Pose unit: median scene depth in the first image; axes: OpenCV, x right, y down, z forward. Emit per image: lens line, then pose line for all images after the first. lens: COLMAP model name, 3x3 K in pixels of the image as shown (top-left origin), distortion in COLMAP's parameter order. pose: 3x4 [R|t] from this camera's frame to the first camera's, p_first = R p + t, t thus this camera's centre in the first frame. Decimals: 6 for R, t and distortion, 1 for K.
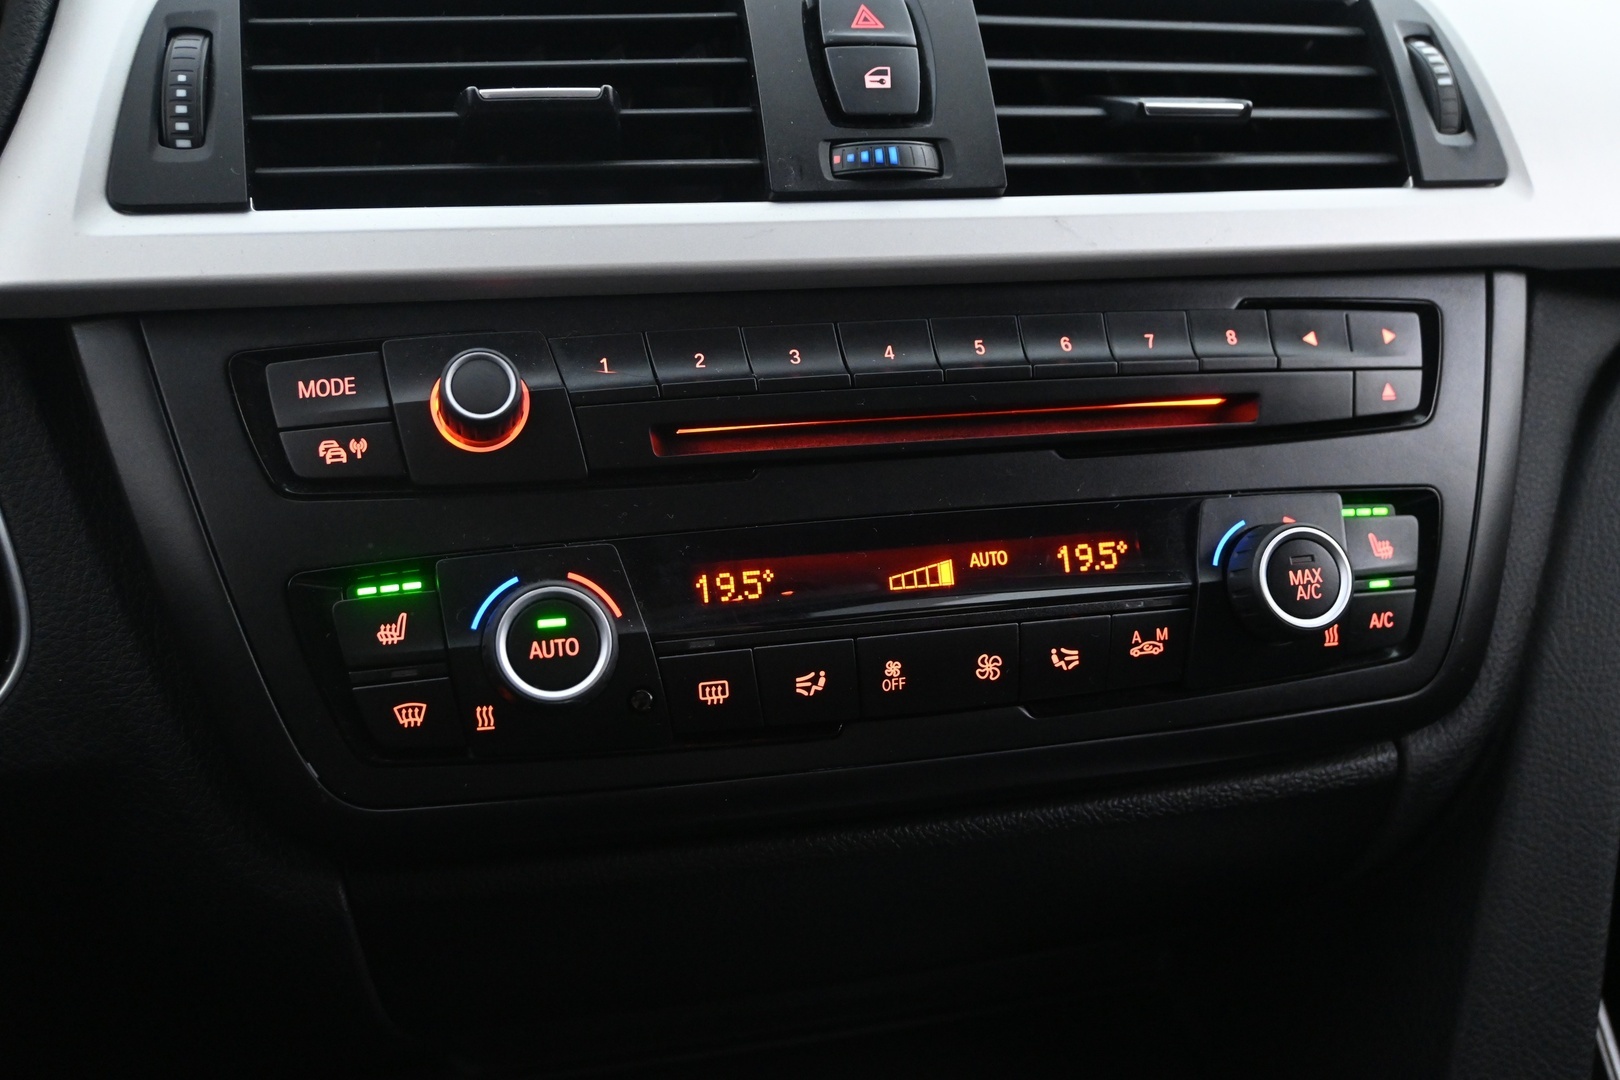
lens RADIAL K [[1504.6, 0, 810.2], [0, 1504.6, 517.8], [0, 0, 1]] dist [0.007130, 0.002422]
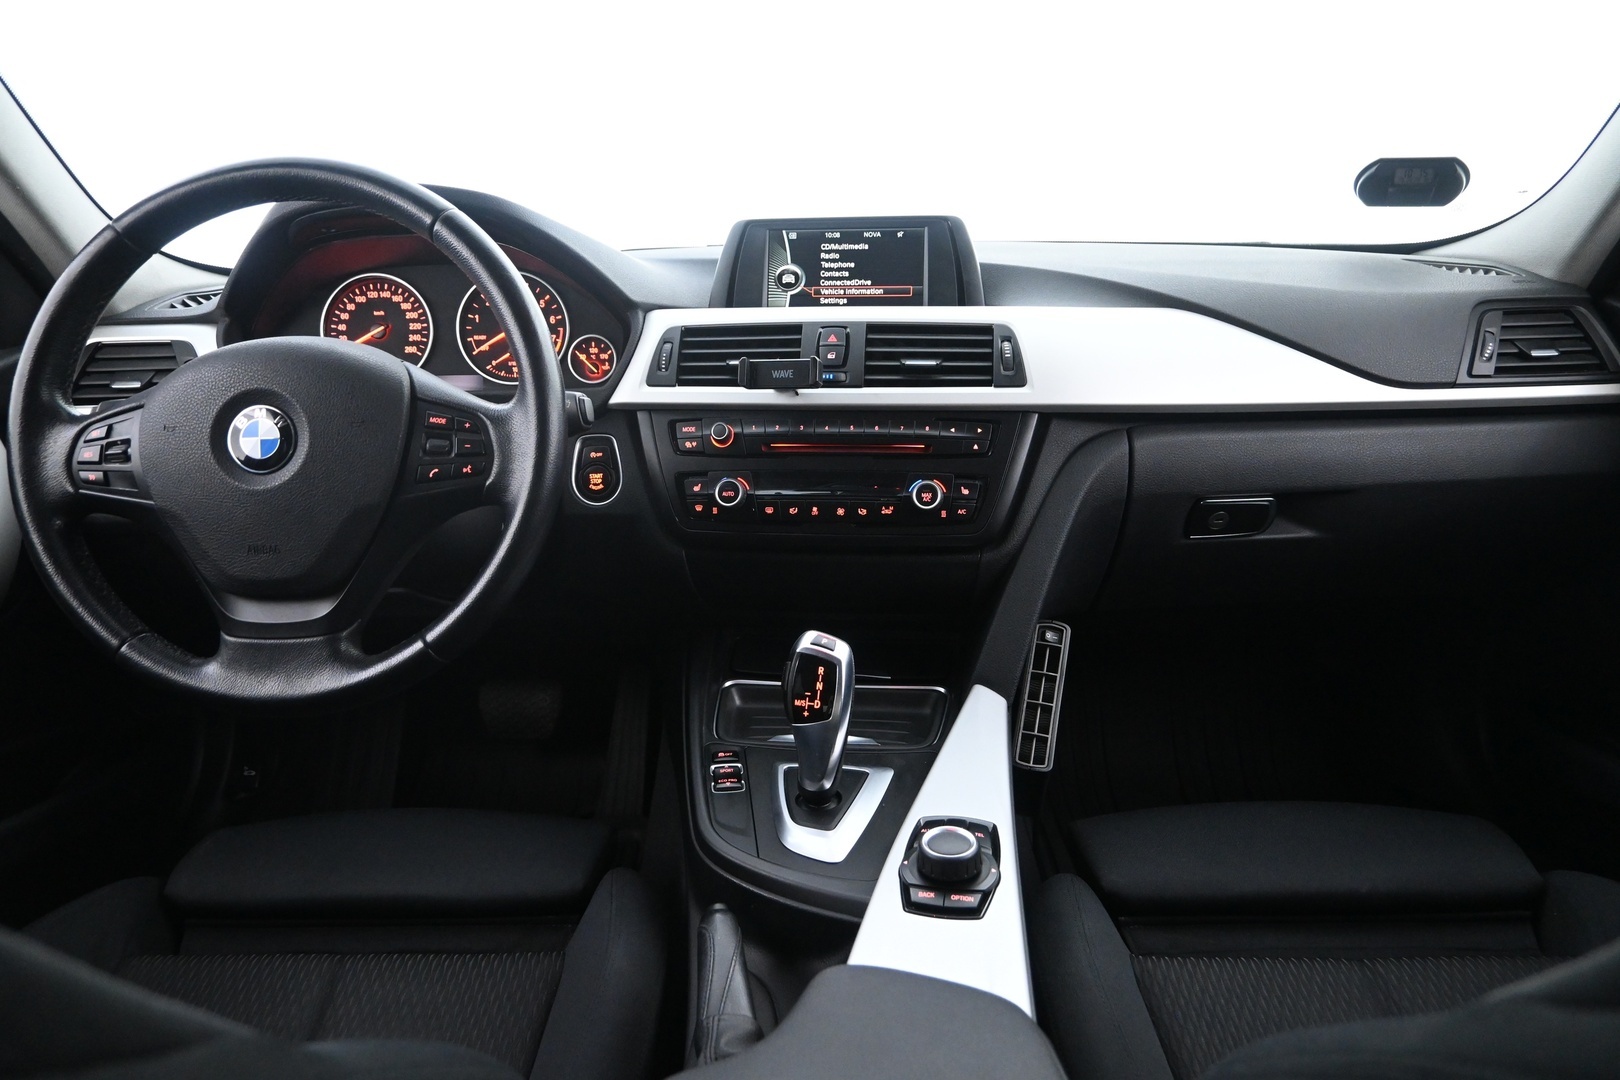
lens RADIAL K [[1111.0, 0, 810.0], [0, 1111.0, 540.0], [0, 0, 1]] dist [-0.006112, -0.001672]
pose [[0.925121, 0.089201, -0.369044, 1.149749], [-0.087482, 0.995936, 0.021424, 0.123842], [0.369456, 0.012465, 0.929165, -1.728084]]
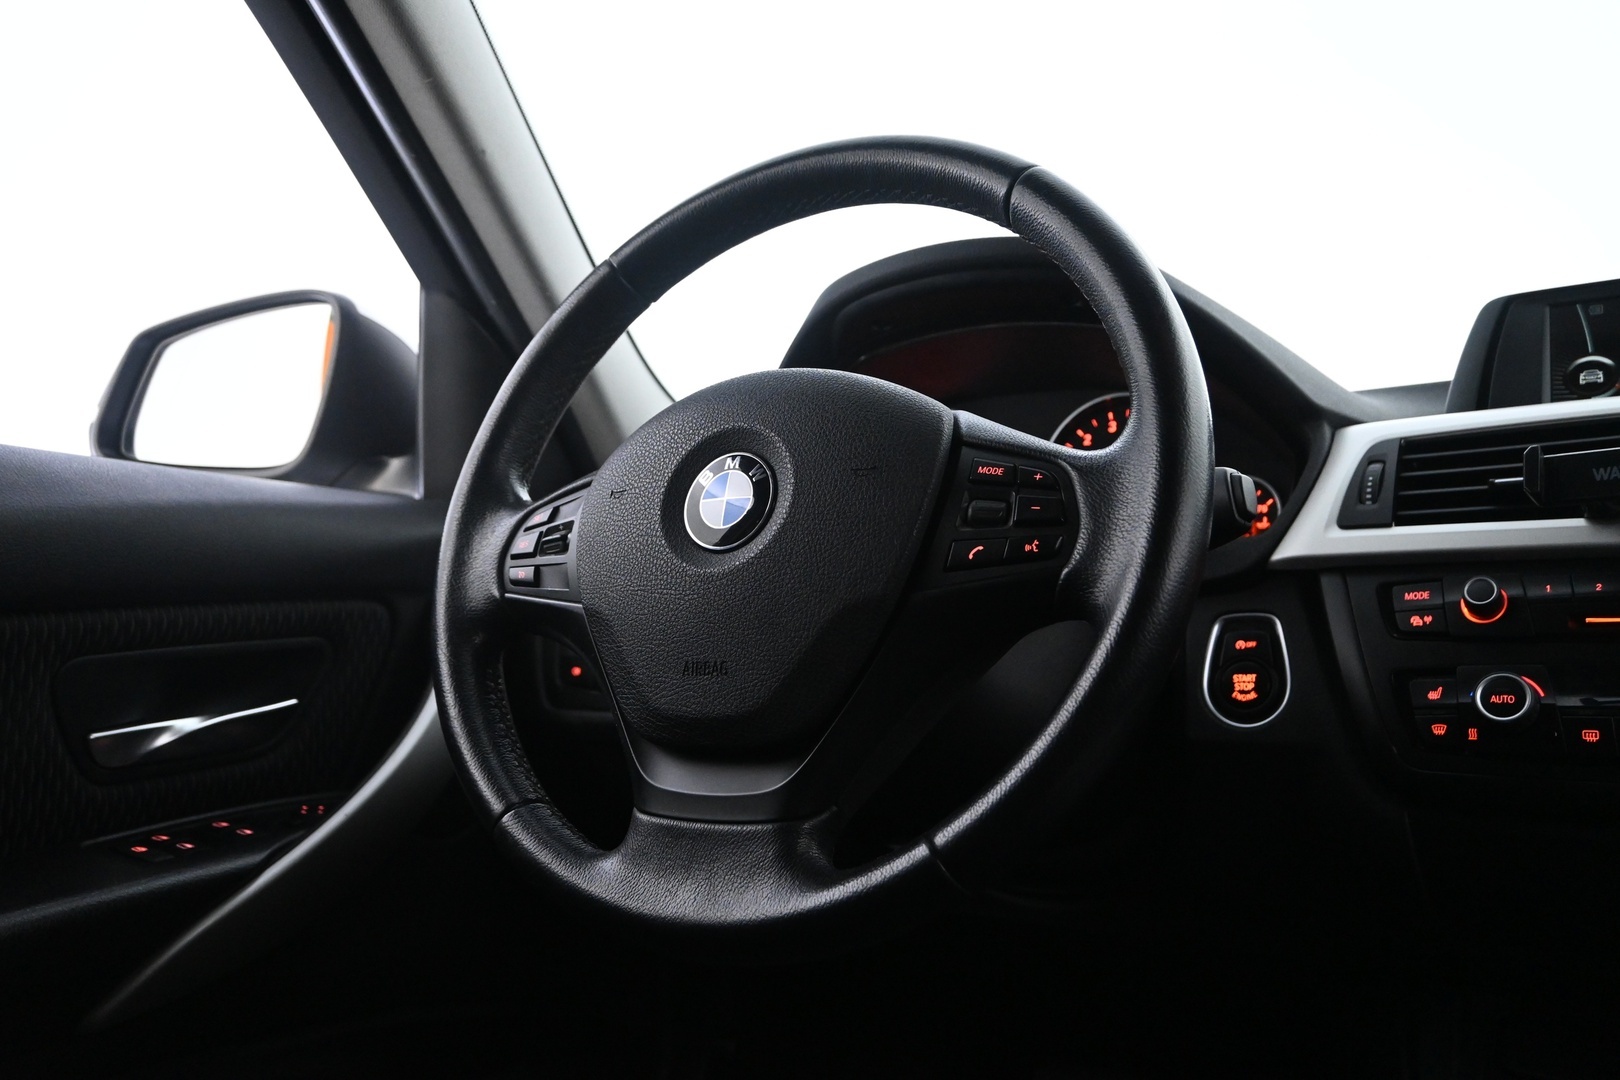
lens RADIAL K [[1285.7, 0, 810.0], [0, 1285.7, 540.0], [0, 0, 1]] dist [-0.004935, -0.006116]
pose [[0.638756, -0.049465, -0.767817, 0.632057], [-0.195214, 0.954858, -0.223916, 0.473340], [0.744232, 0.292917, 0.600265, -0.966336]]
